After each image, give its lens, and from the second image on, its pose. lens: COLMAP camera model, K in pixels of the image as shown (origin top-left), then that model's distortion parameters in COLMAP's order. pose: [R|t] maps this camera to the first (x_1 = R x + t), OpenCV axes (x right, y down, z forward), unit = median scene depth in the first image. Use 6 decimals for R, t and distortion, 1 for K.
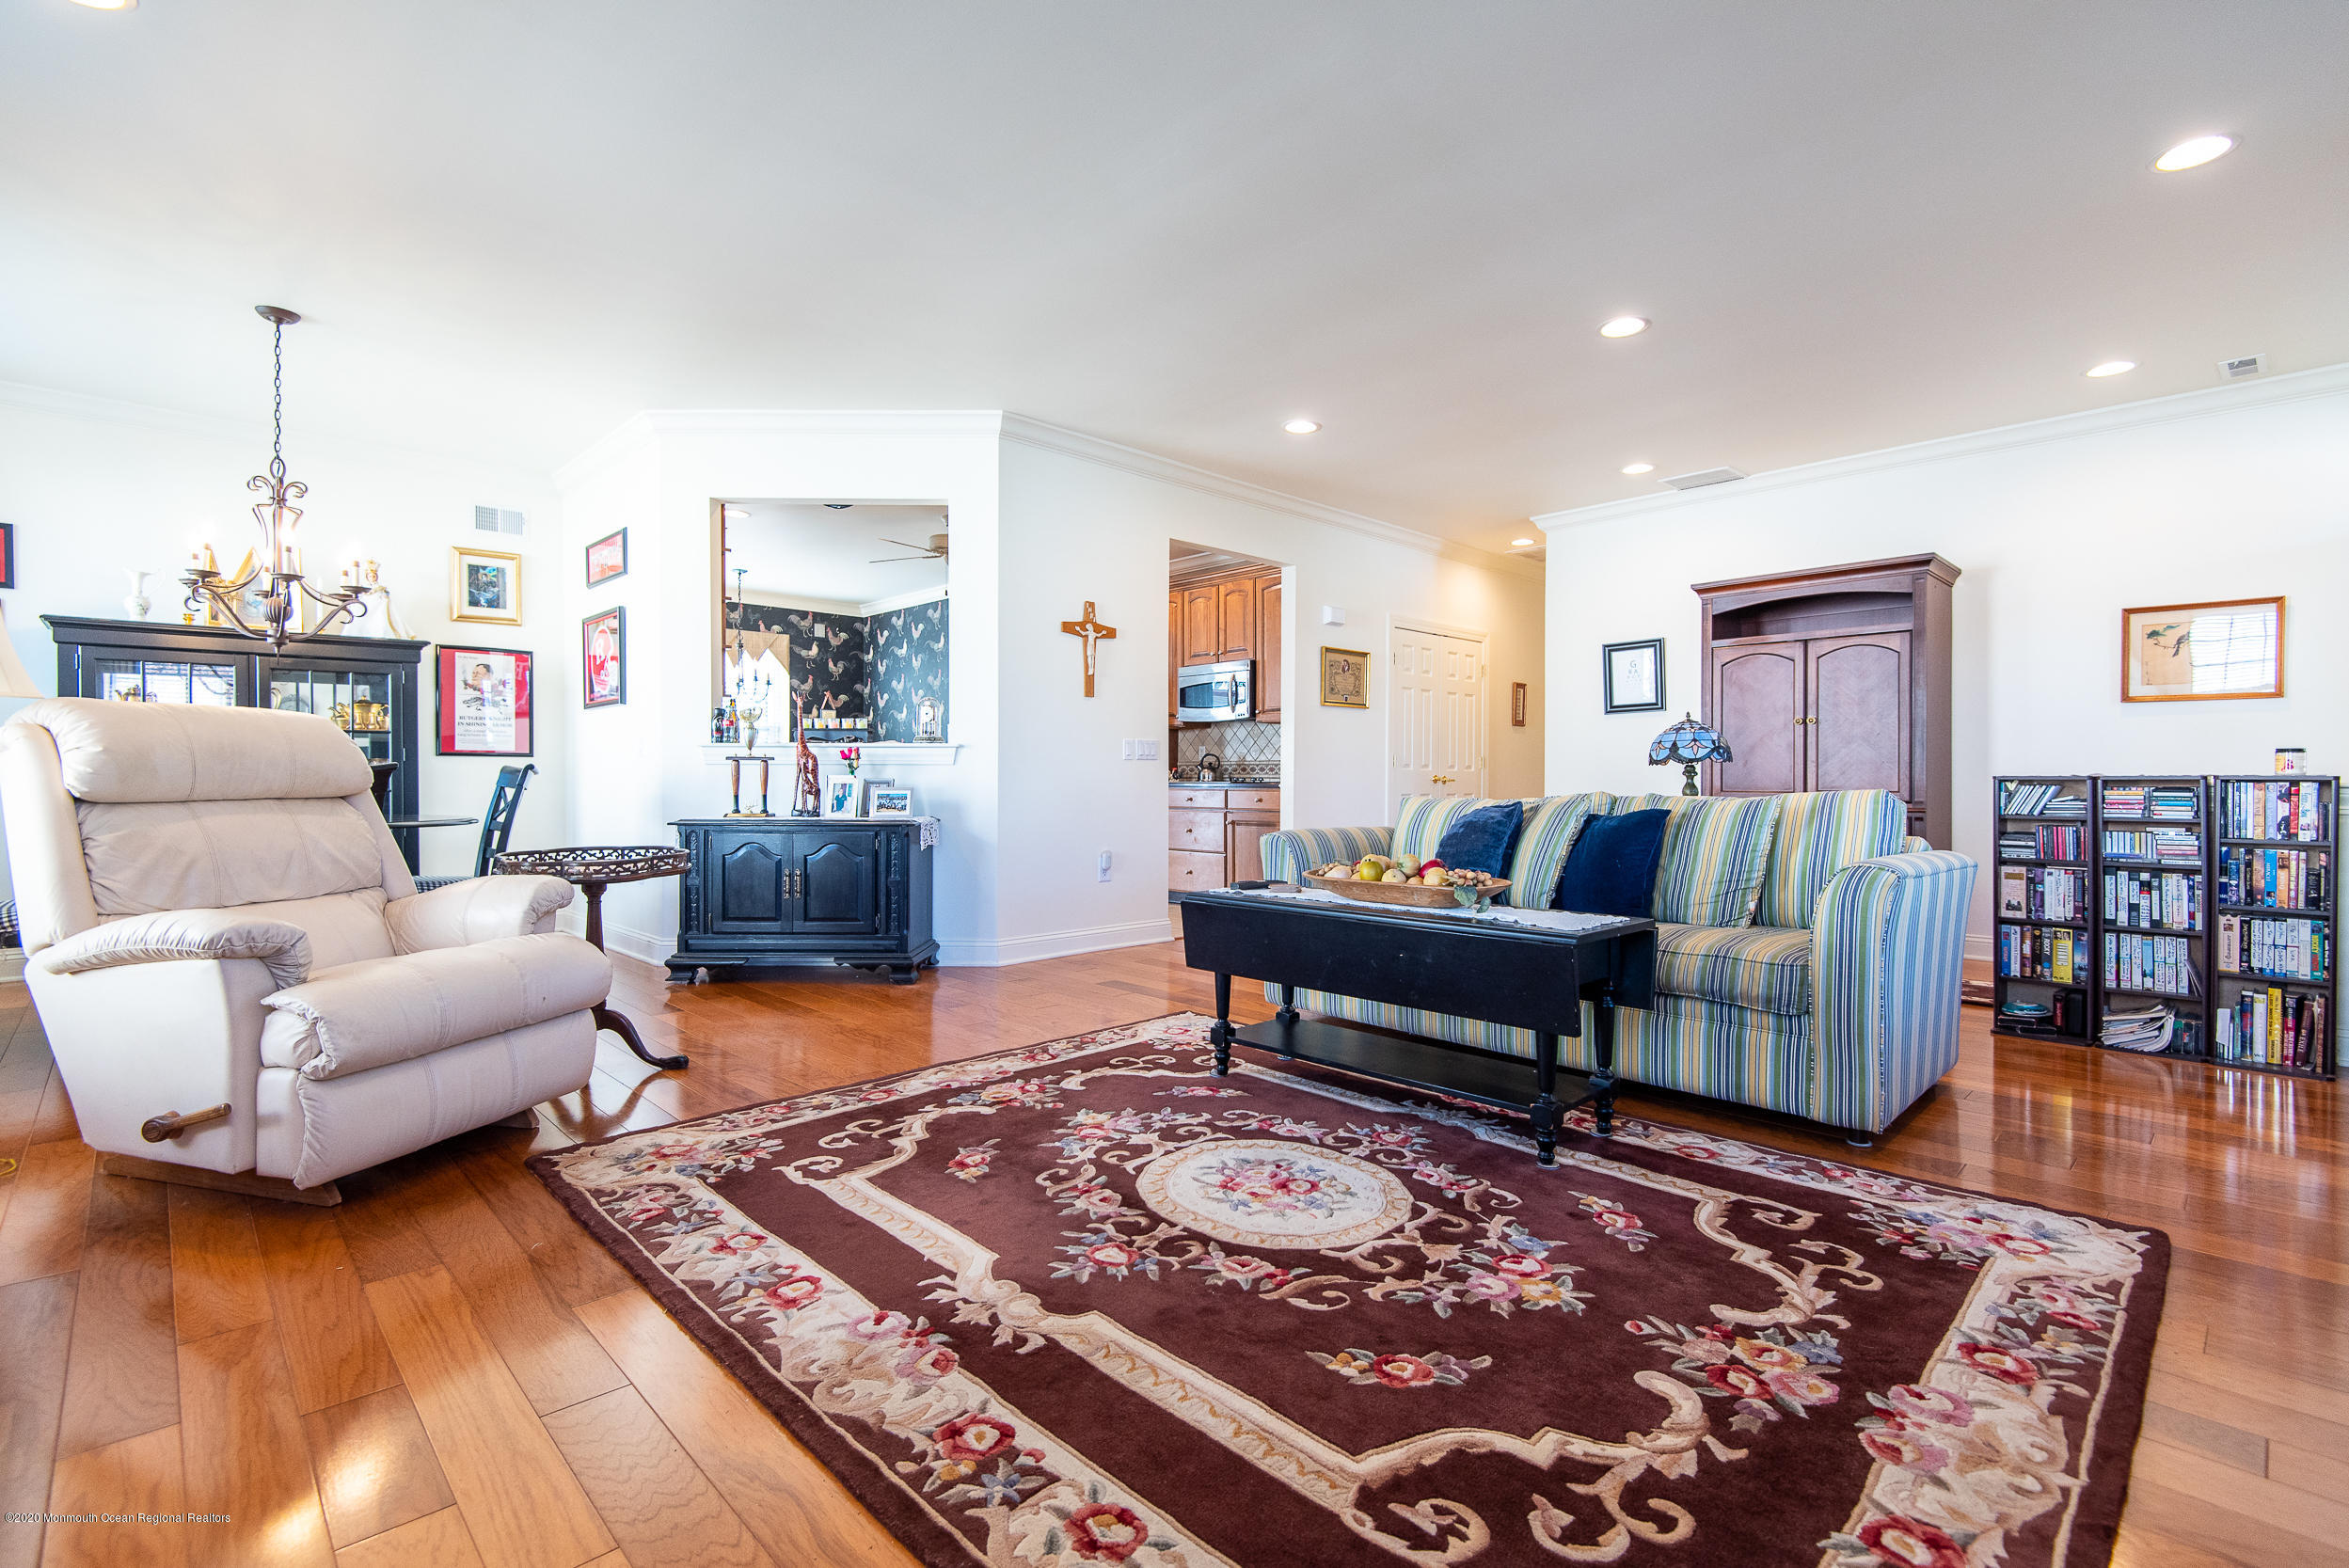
lens RADIAL K [[1071.9, 0, 1166.5], [0, 1071.9, 774.3], [0, 0, 1]] dist [0.022942, -0.011698]
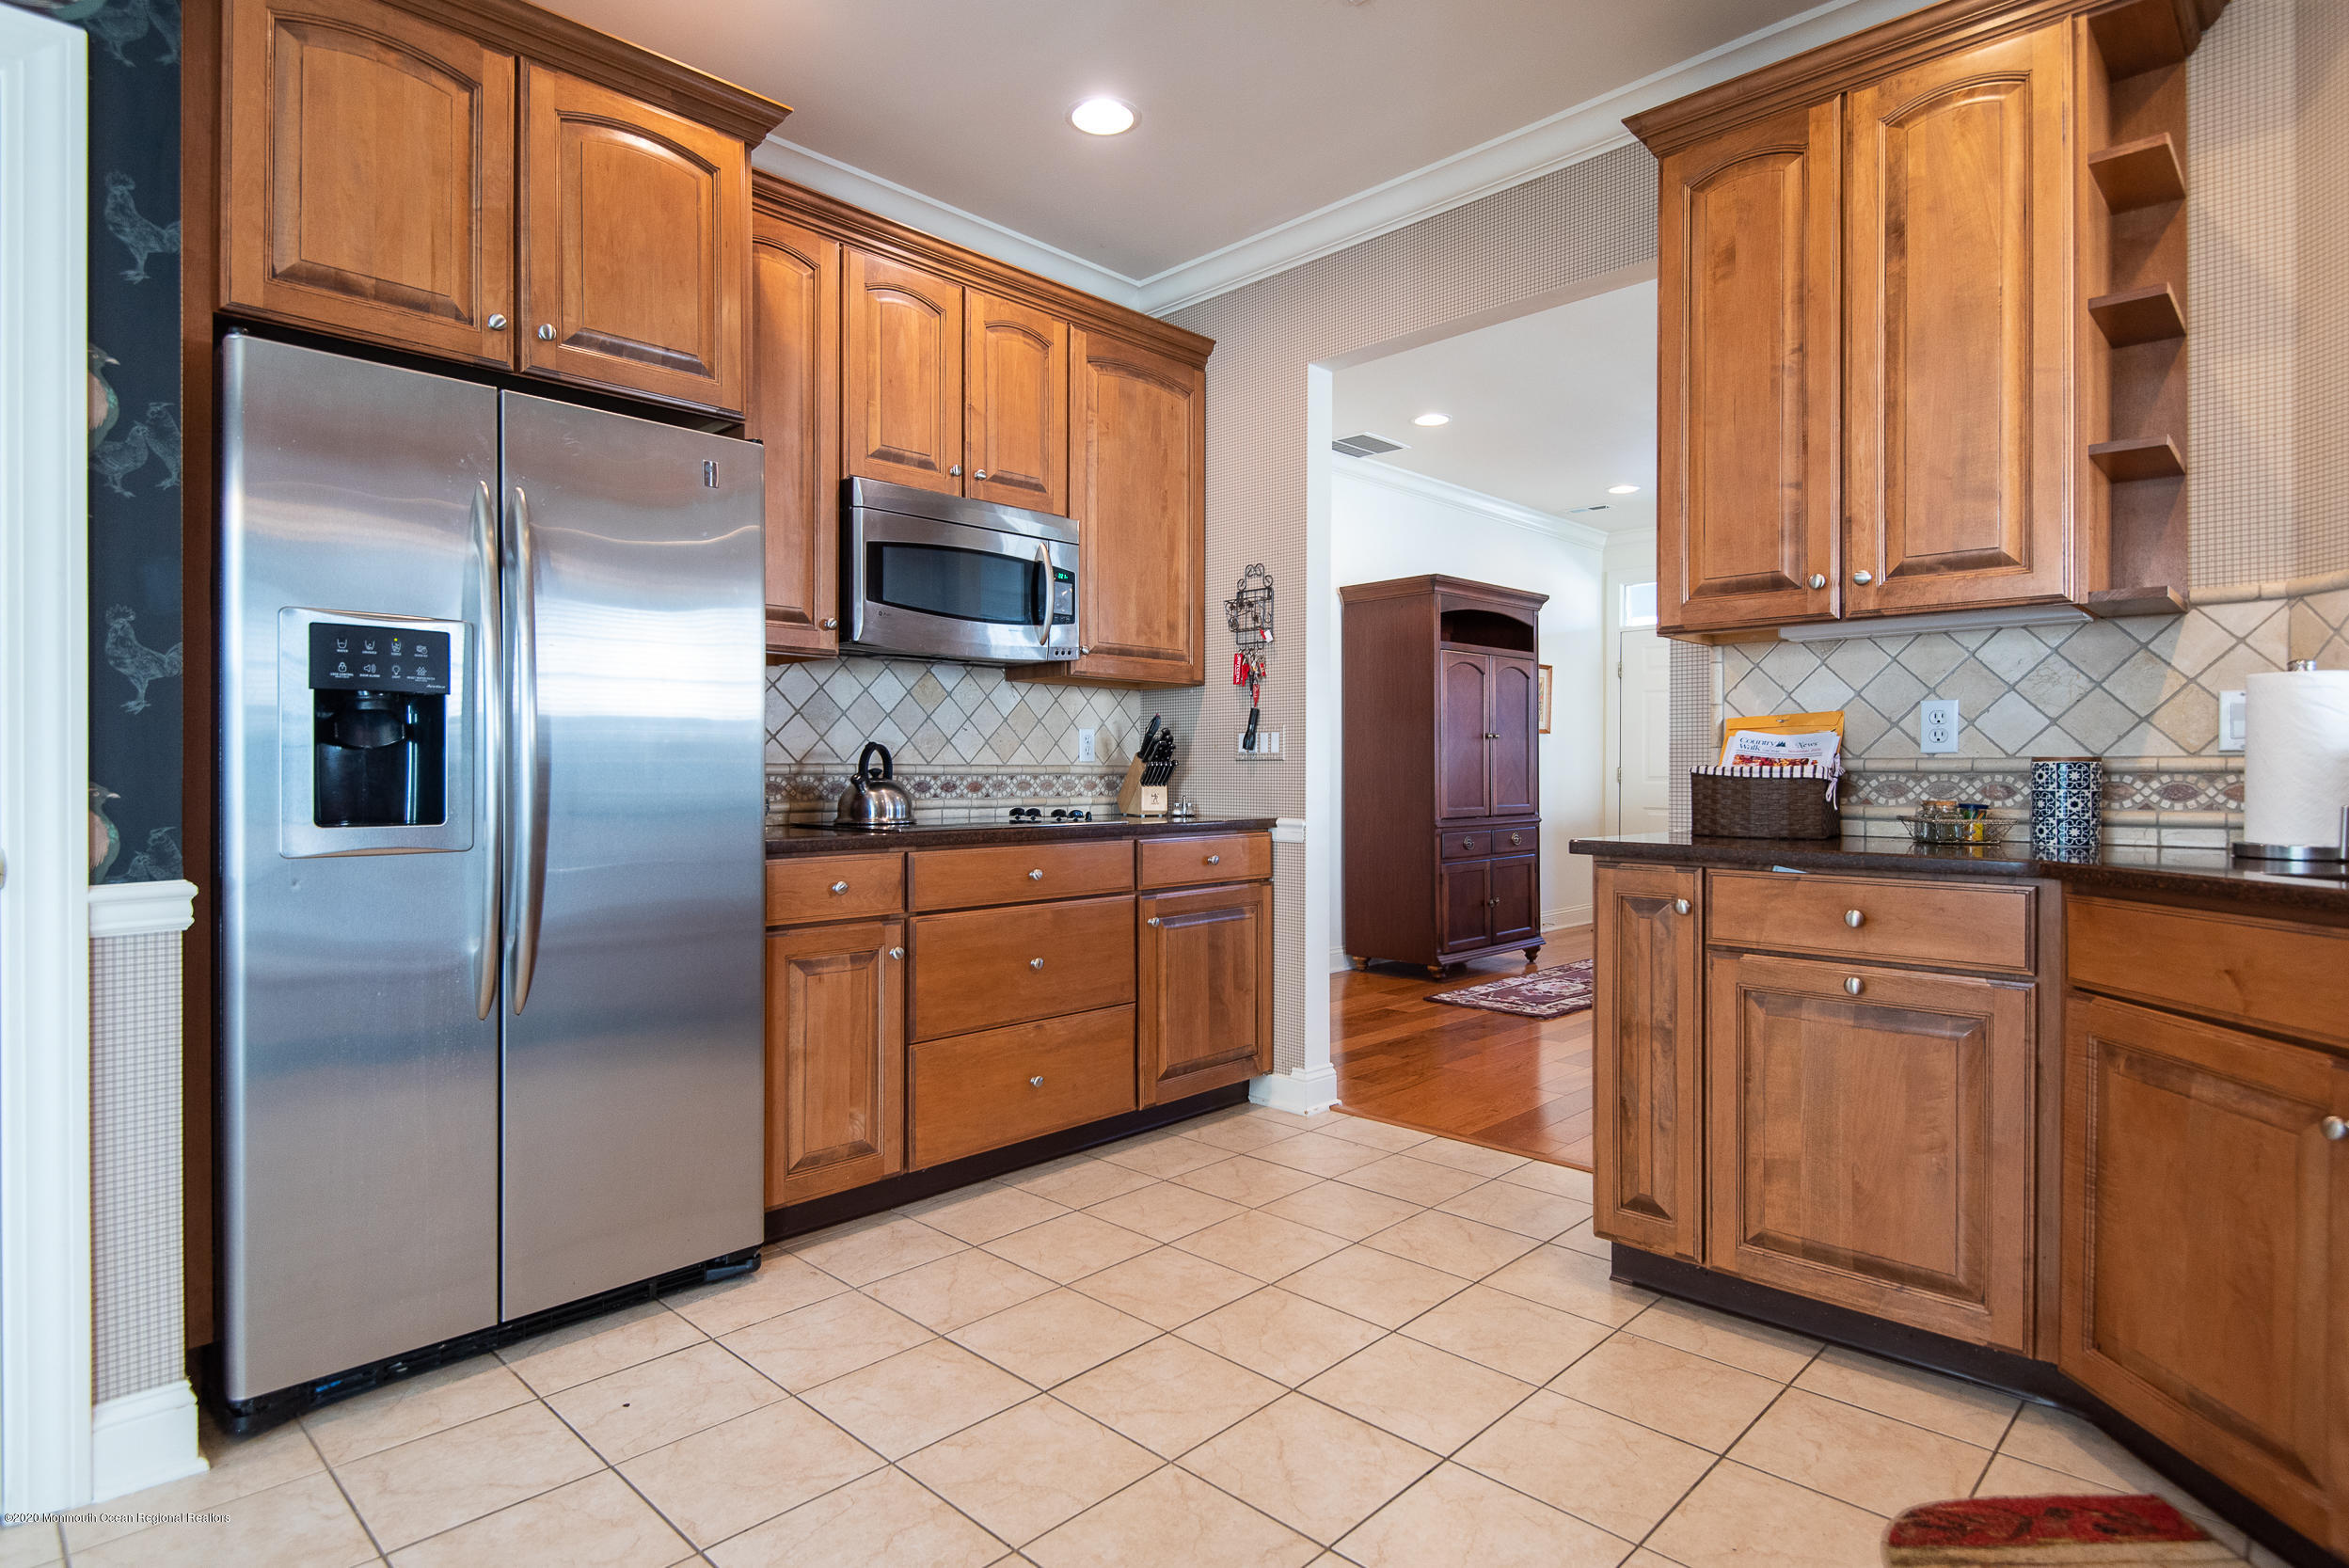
lens RADIAL K [[1237.2, 0, 1159.9], [0, 1237.2, 776.6], [0, 0, 1]] dist [0.011452, -0.003327]
pose [[-0.044470, -0.007323, 0.998984, -1.093874], [-0.006645, 0.999953, 0.007035, -0.035146], [-0.998989, -0.006326, -0.044517, 2.760509]]
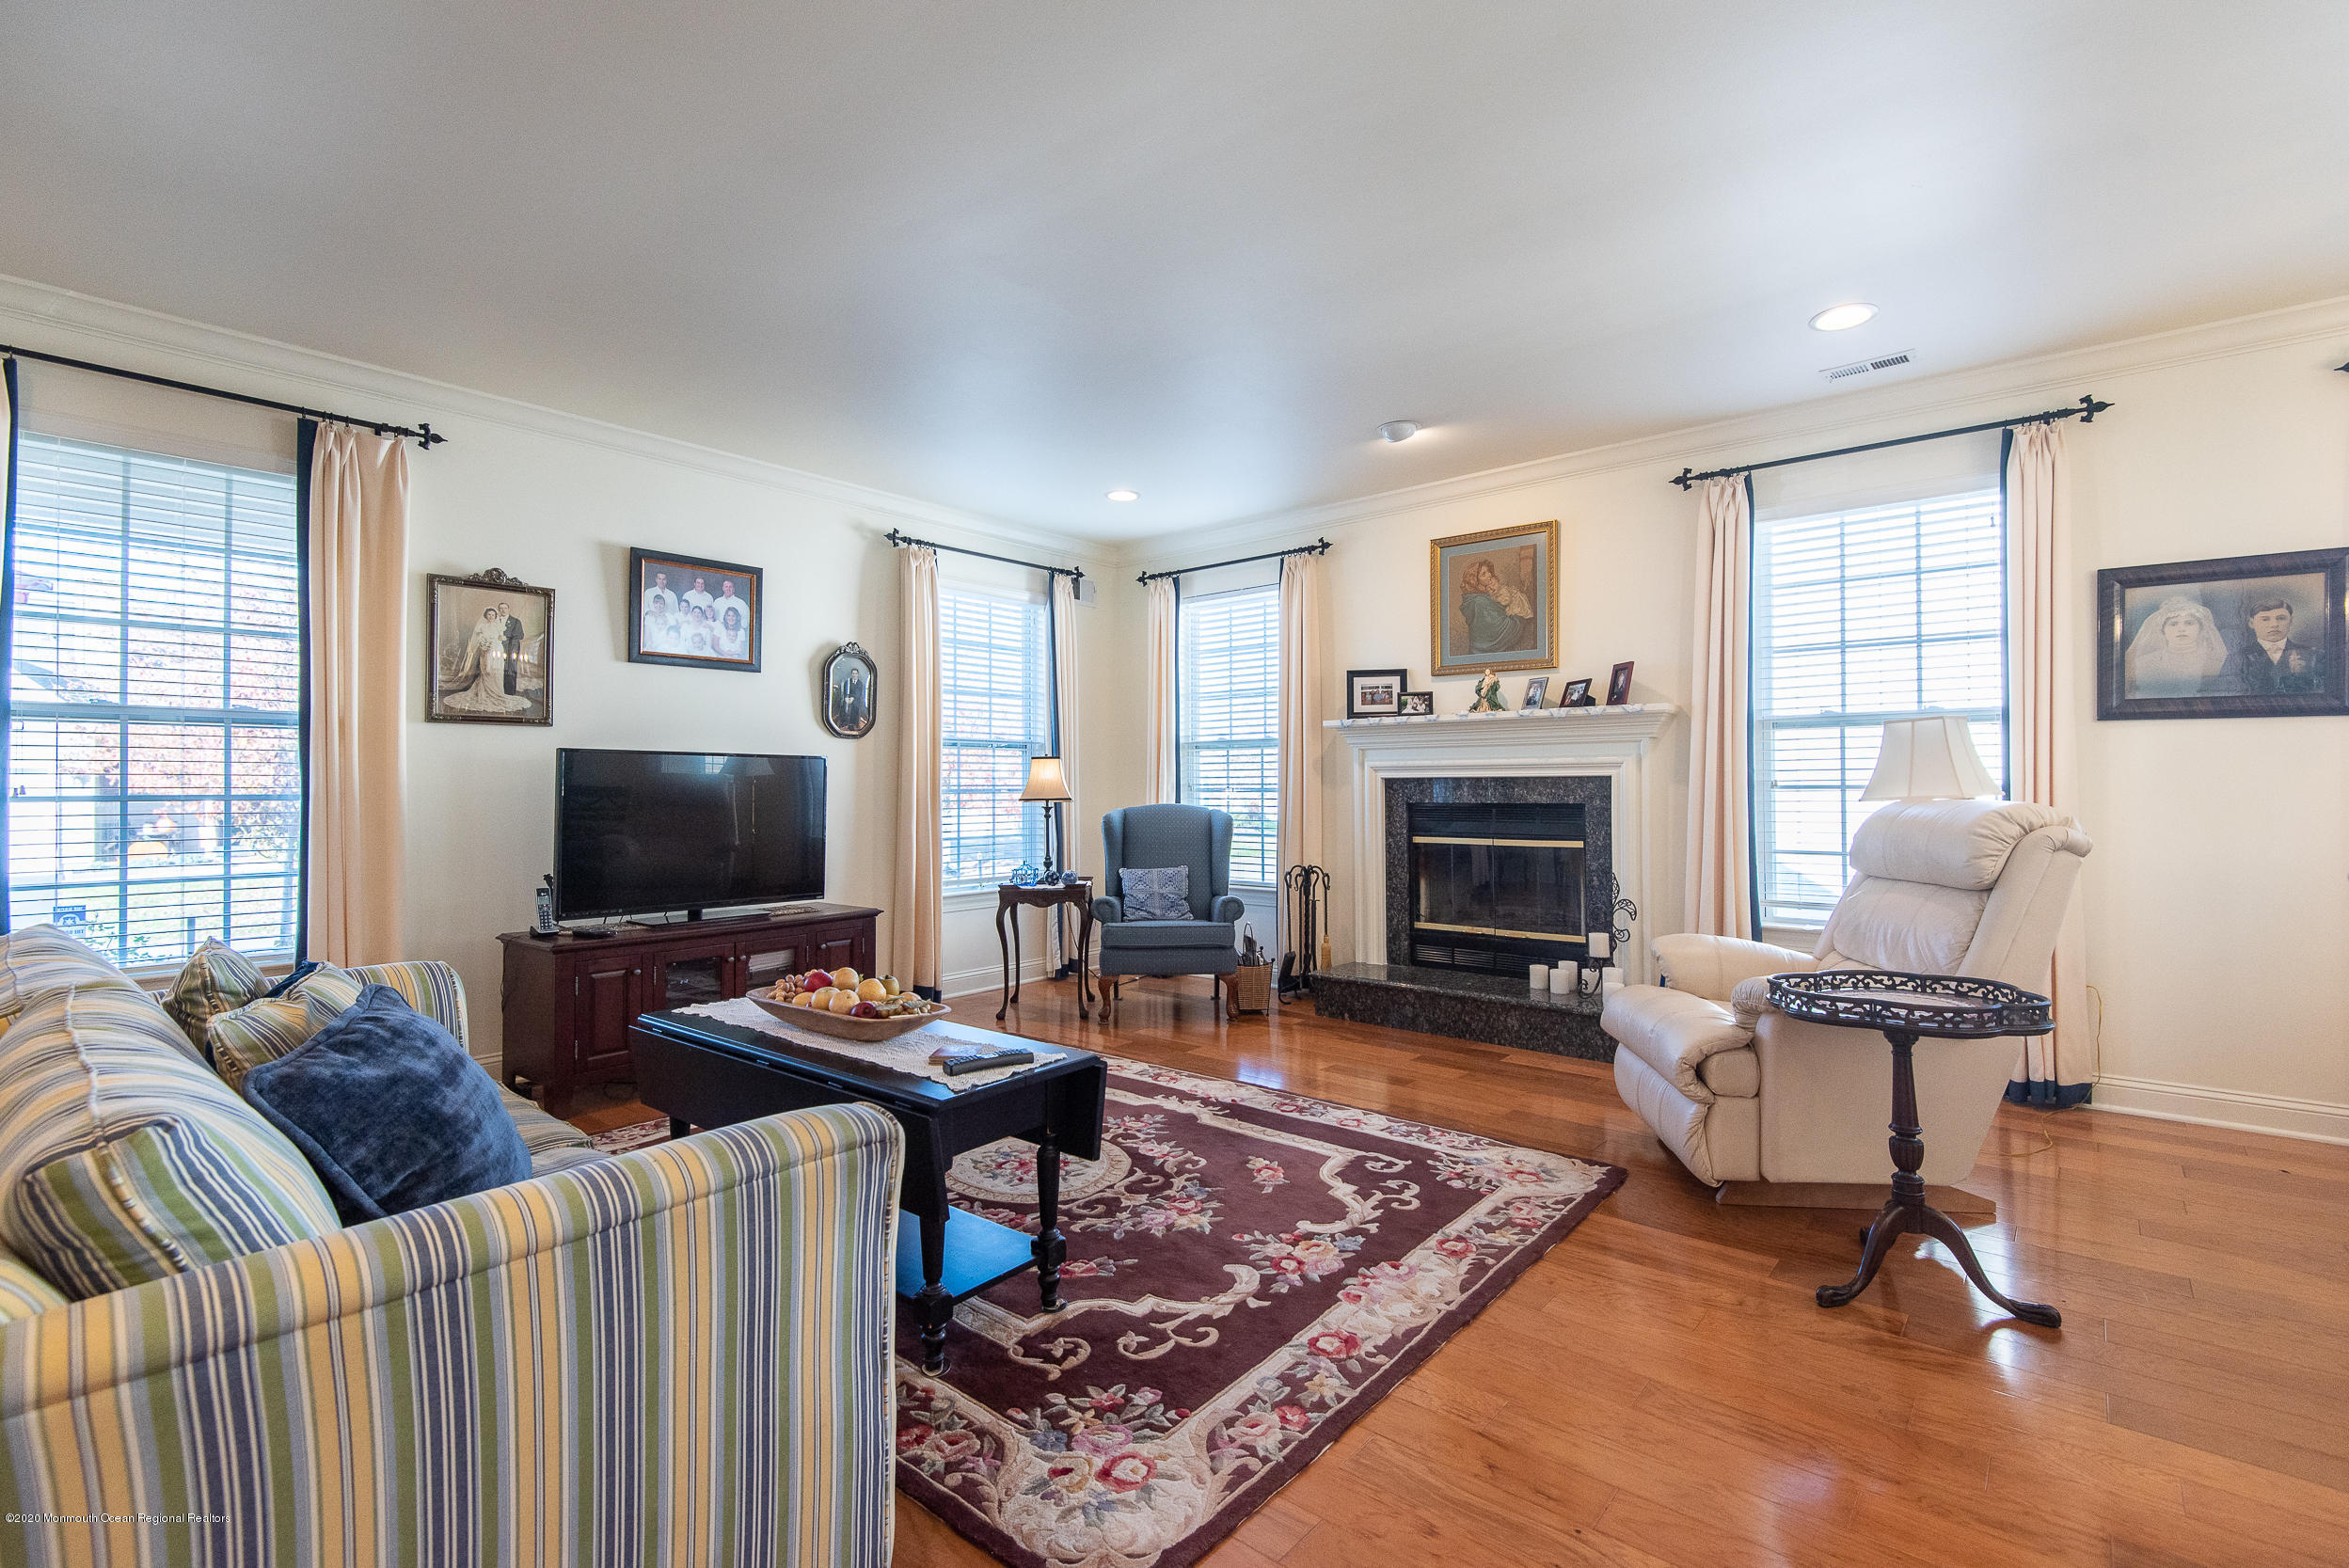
lens RADIAL K [[1071.9, 0, 1190.9], [0, 1071.9, 775.4], [0, 0, 1]] dist [0.022942, -0.011698]
pose [[-0.992547, 0.000544, -0.121858, 0.054942], [0.002415, 0.999881, -0.015206, -0.077413], [0.121836, -0.015387, -0.992431, 2.091265]]
